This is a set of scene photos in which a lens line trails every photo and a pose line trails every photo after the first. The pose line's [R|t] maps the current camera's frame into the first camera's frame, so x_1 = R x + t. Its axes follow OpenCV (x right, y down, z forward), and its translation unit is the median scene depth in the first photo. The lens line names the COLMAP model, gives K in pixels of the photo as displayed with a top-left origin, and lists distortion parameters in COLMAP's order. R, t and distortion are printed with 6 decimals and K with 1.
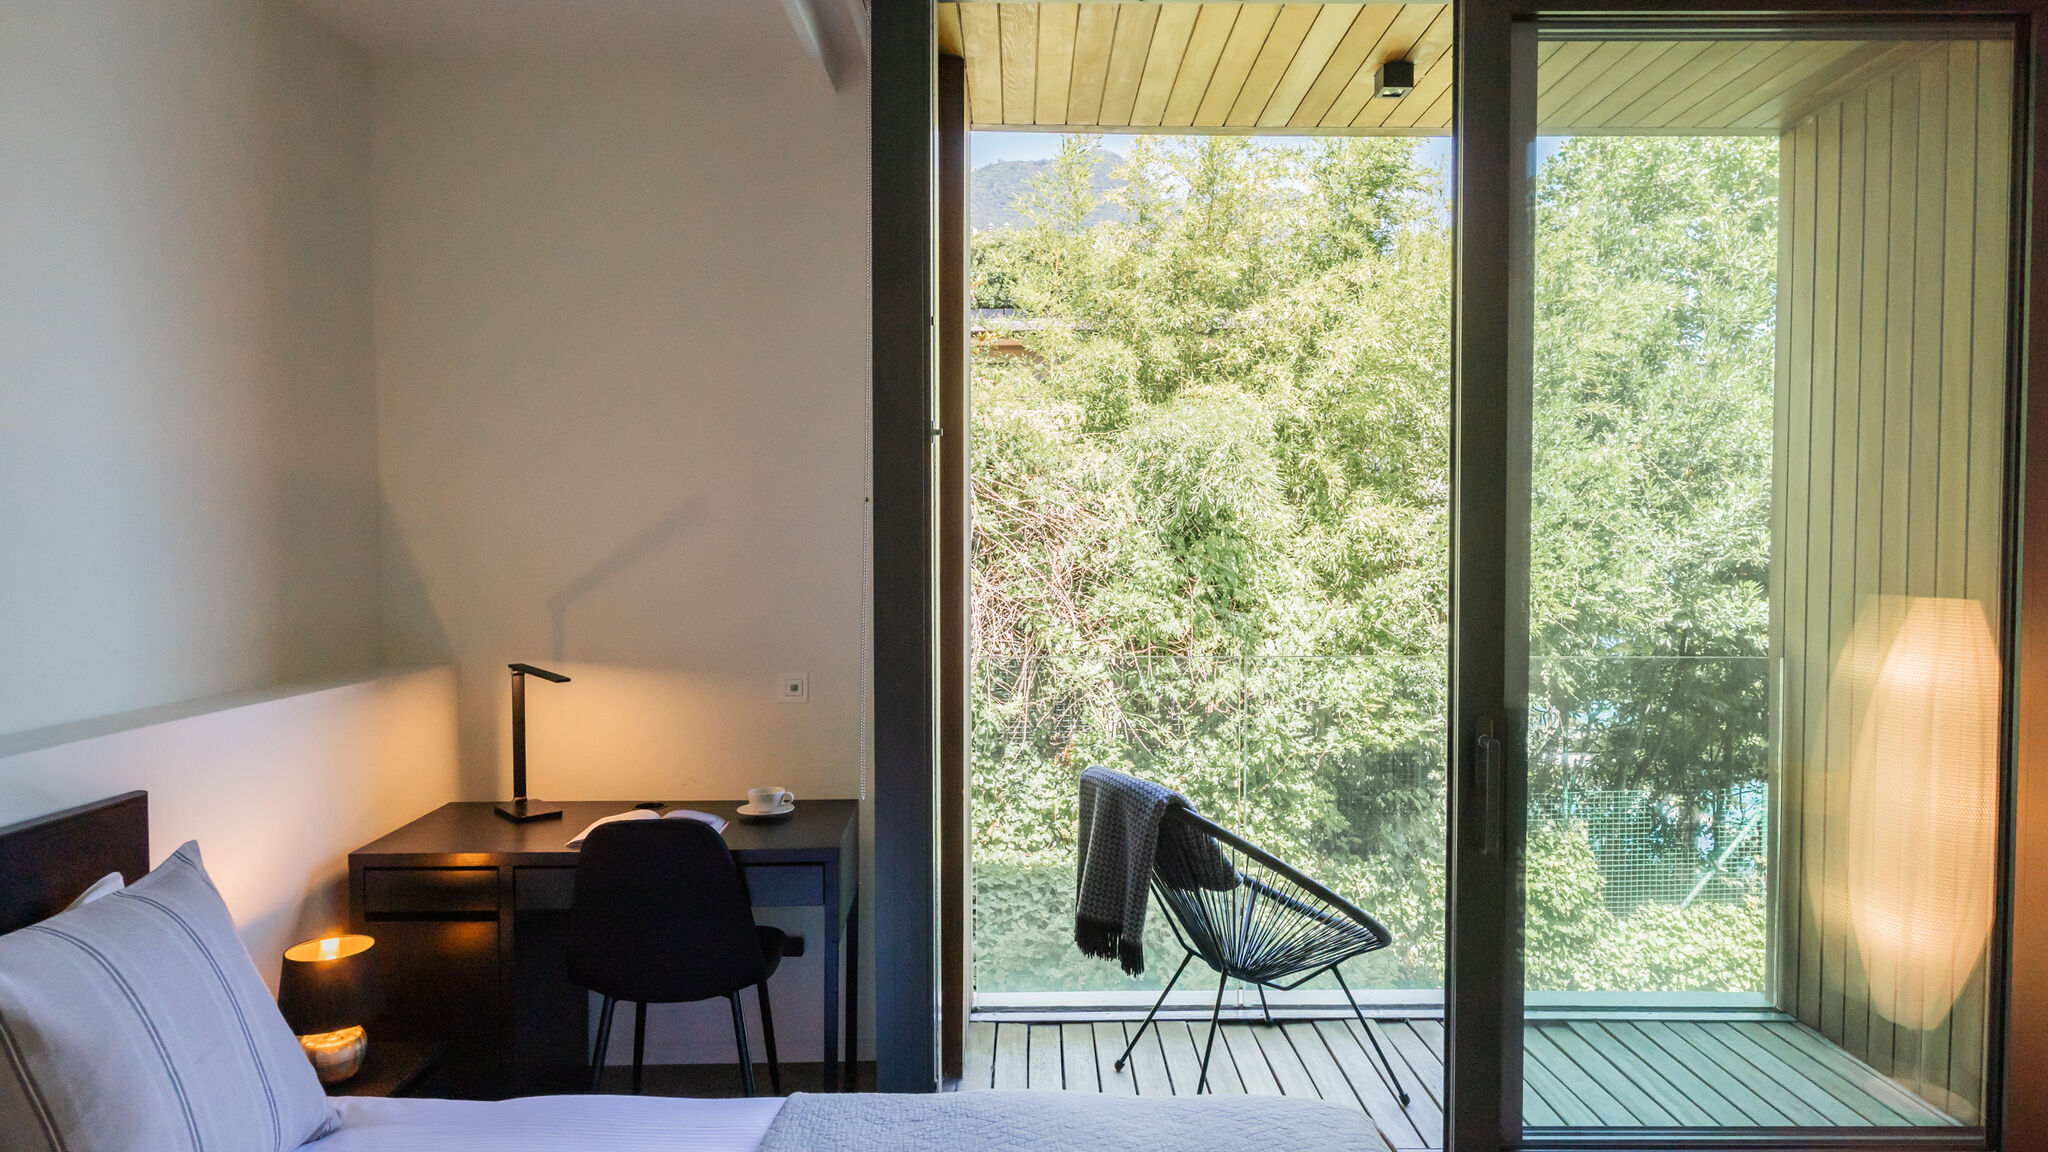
lens RADIAL K [[1147.8, 0, 1021.6], [0, 1147.8, 582.3], [0, 0, 1]] dist [0.002728, 0.001559]
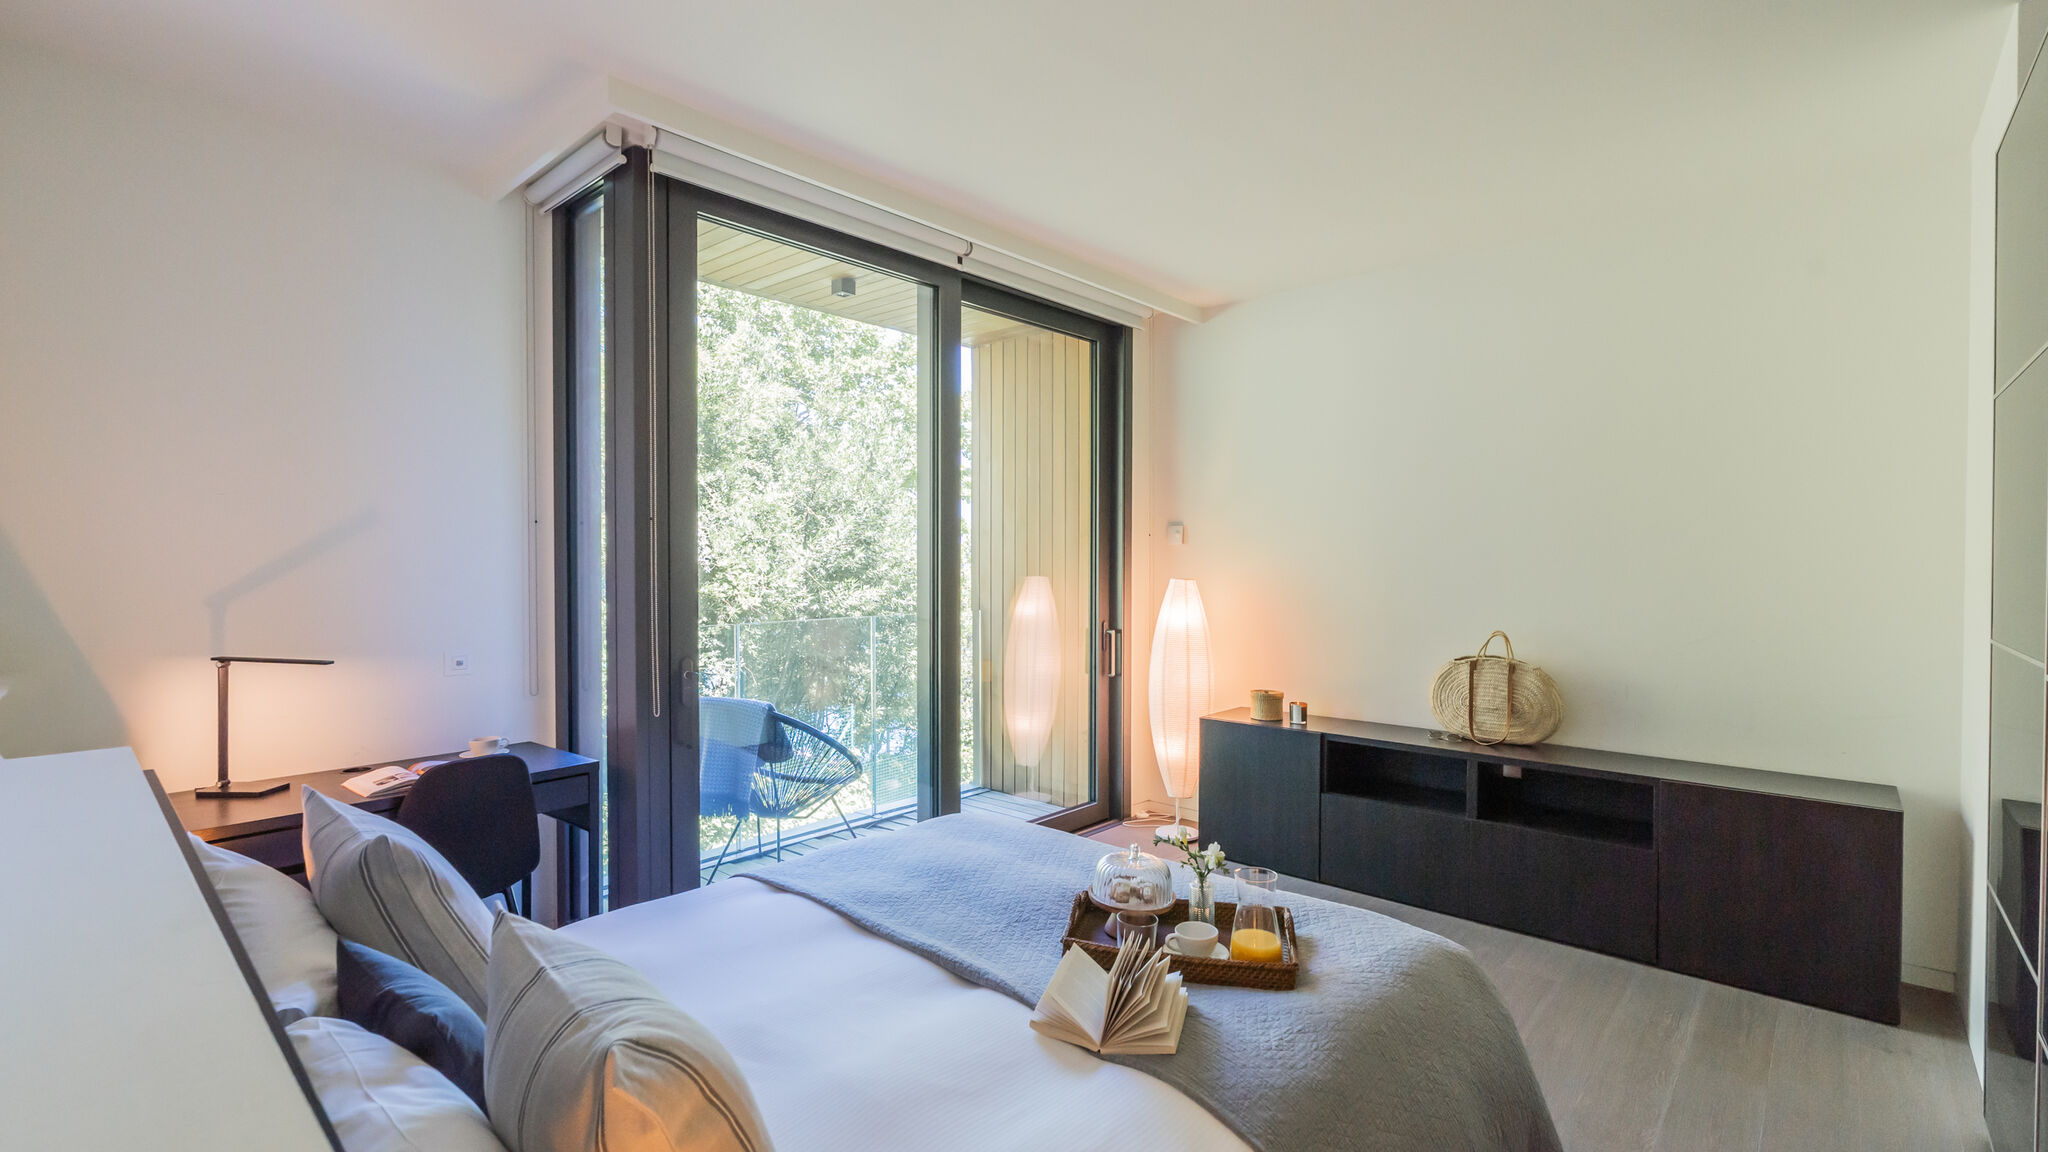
lens RADIAL K [[915.8, 0, 1023.4], [0, 915.8, 571.4], [0, 0, 1]] dist [-0.000506, -0.000010]
pose [[0.656944, -0.006629, 0.753910, -0.190324], [0.019933, 0.999765, -0.008578, 0.004595], [-0.753676, 0.020663, 0.656922, -0.041371]]
